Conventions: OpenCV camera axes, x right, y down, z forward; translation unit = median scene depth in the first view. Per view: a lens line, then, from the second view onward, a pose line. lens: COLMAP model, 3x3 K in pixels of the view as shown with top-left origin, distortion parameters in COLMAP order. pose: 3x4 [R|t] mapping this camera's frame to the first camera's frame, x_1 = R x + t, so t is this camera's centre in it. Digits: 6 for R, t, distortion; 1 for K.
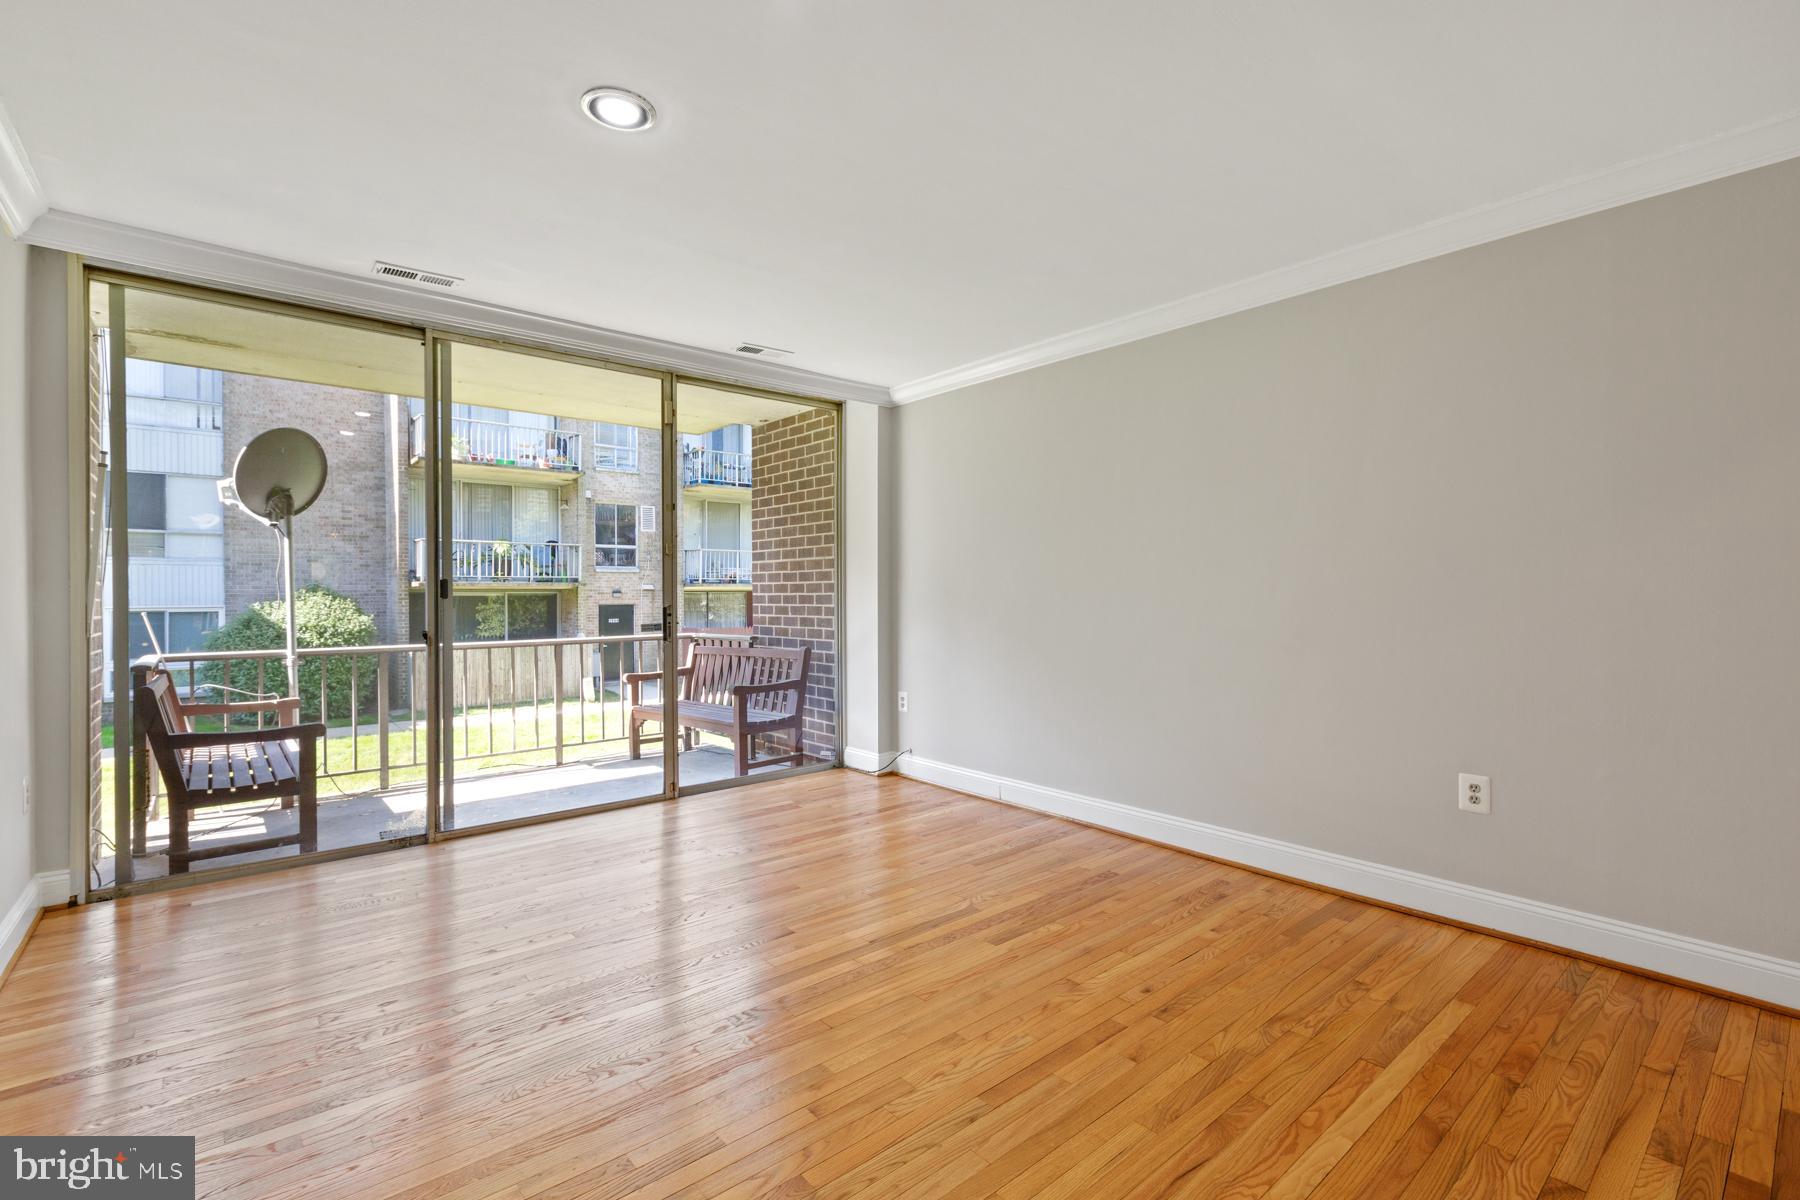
lens RADIAL K [[810.0, 0, 902.5], [0, 810.0, 582.4], [0, 0, 1]] dist [0.002049, -0.000048]
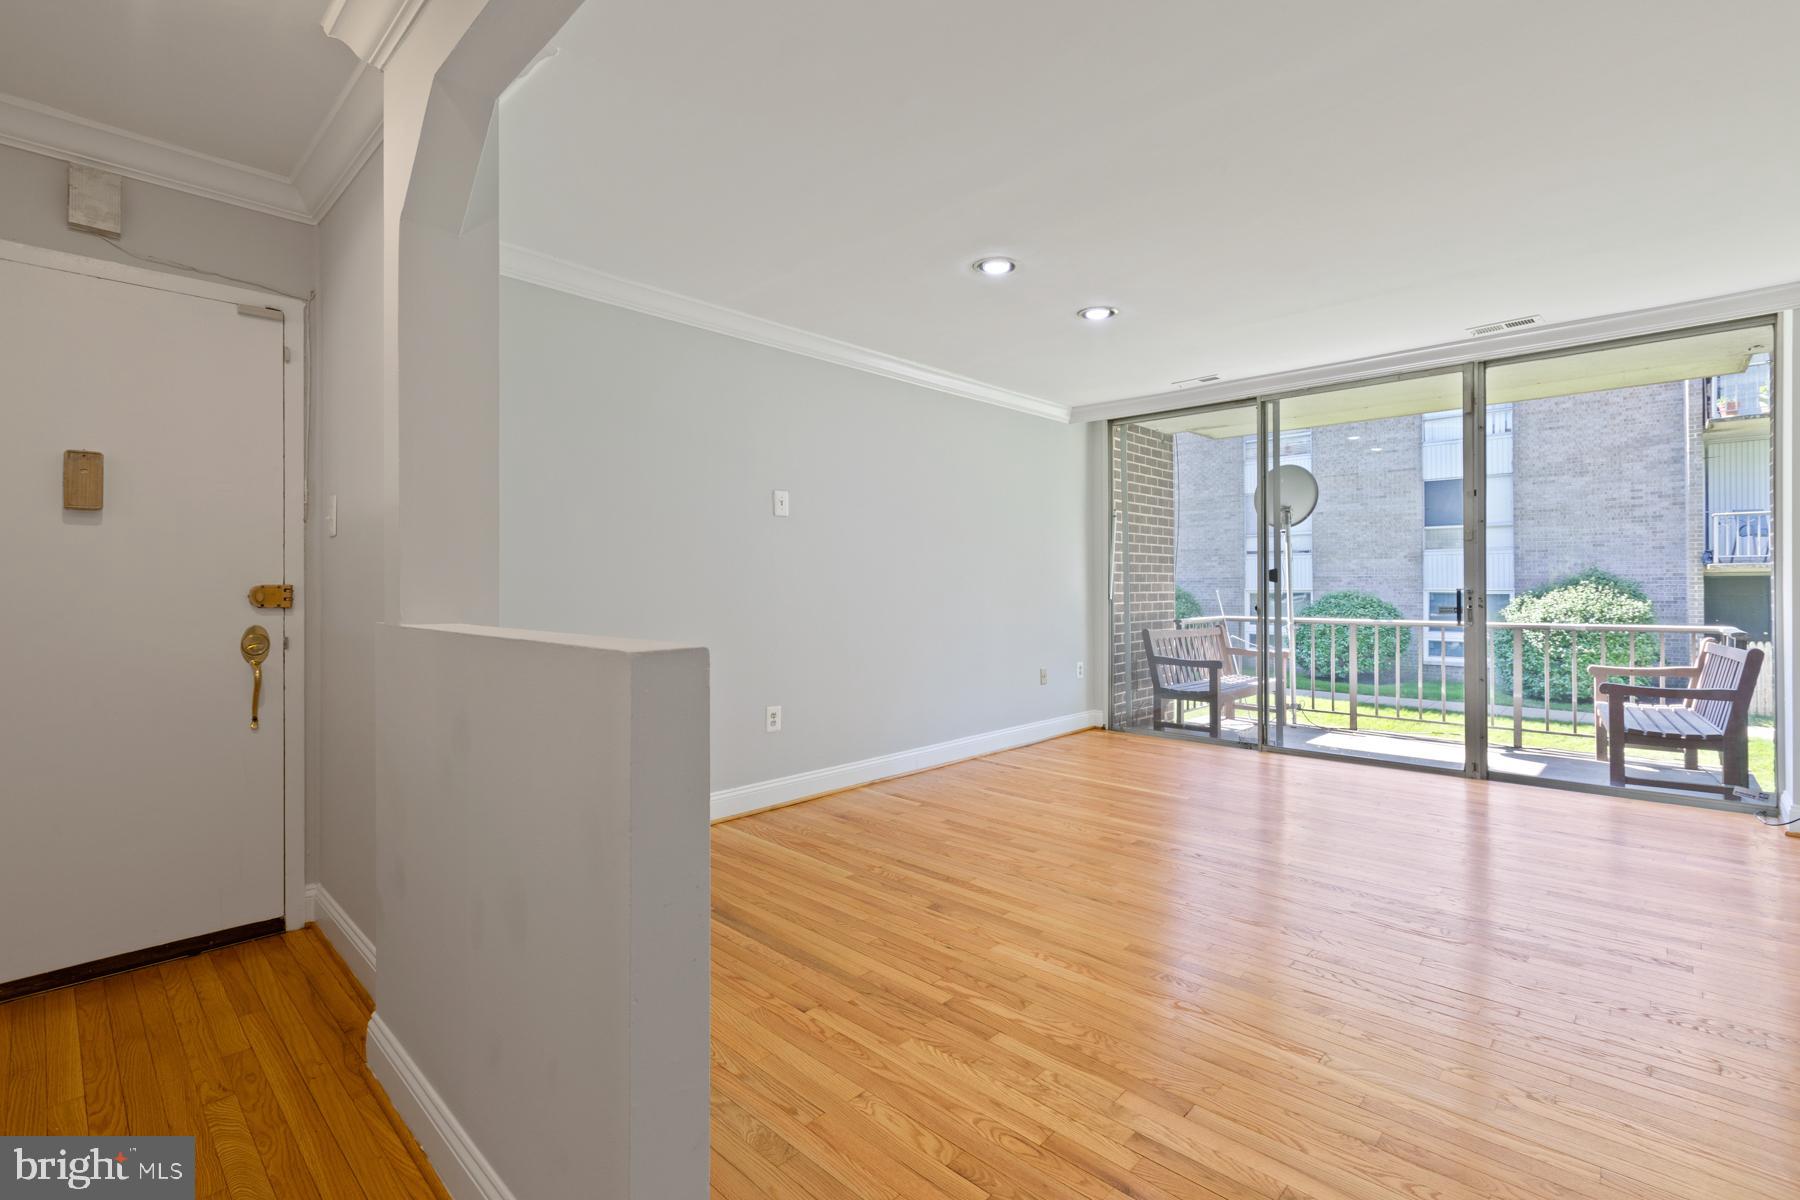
lens RADIAL K [[810.0, 0, 902.5], [0, 810.0, 582.4], [0, 0, 1]] dist [0.002049, -0.000048]
pose [[0.104863, 0.001833, -0.994485, 0.566525], [0.017896, 0.999833, 0.003730, 0.001413], [0.994326, -0.018188, 0.104813, 0.151707]]
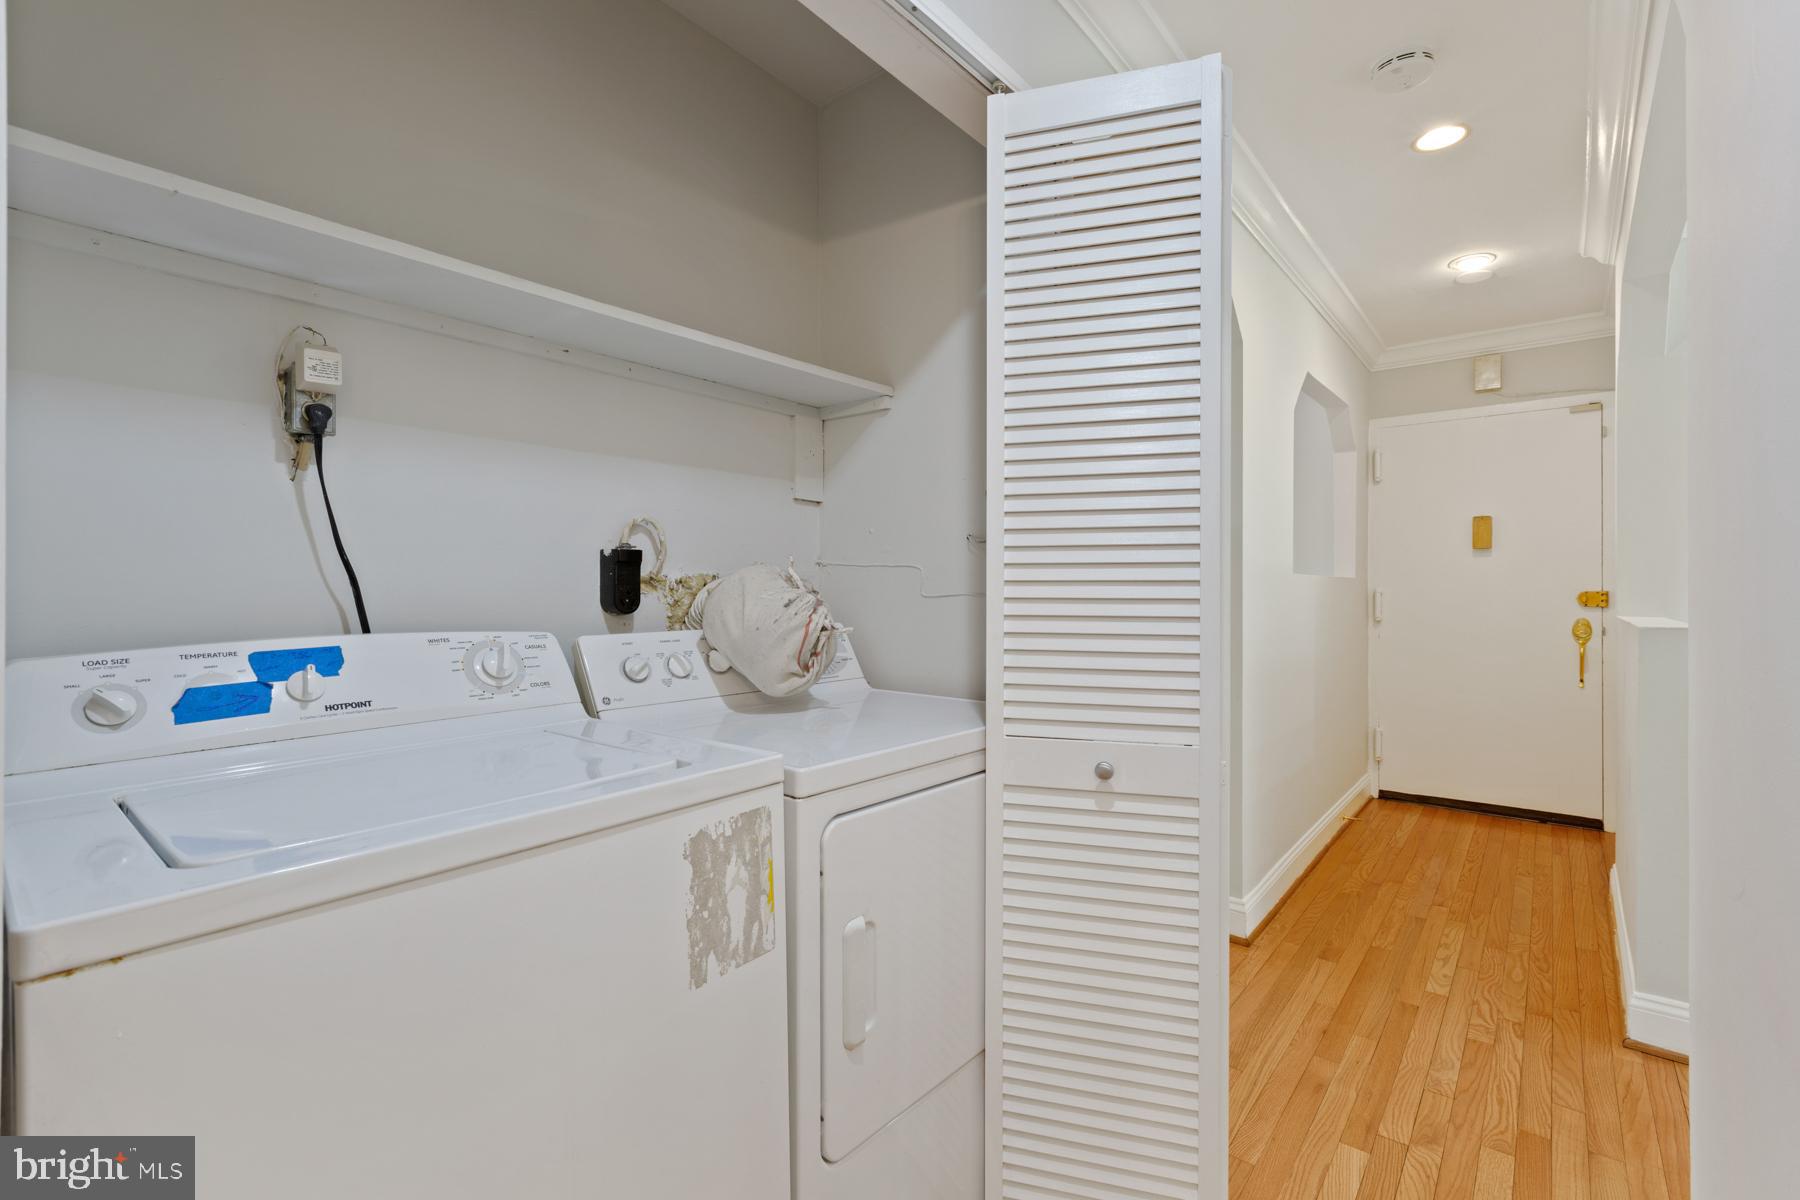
lens RADIAL K [[805.4, 0, 904.9], [0, 805.4, 592.2], [0, 0, 1]] dist [0.000724, 0.000382]
pose [[-0.983749, 0.003618, -0.179515, 0.778812], [0.006529, 0.999857, -0.015627, 0.006459], [0.179432, -0.016545, -0.983631, 0.431178]]
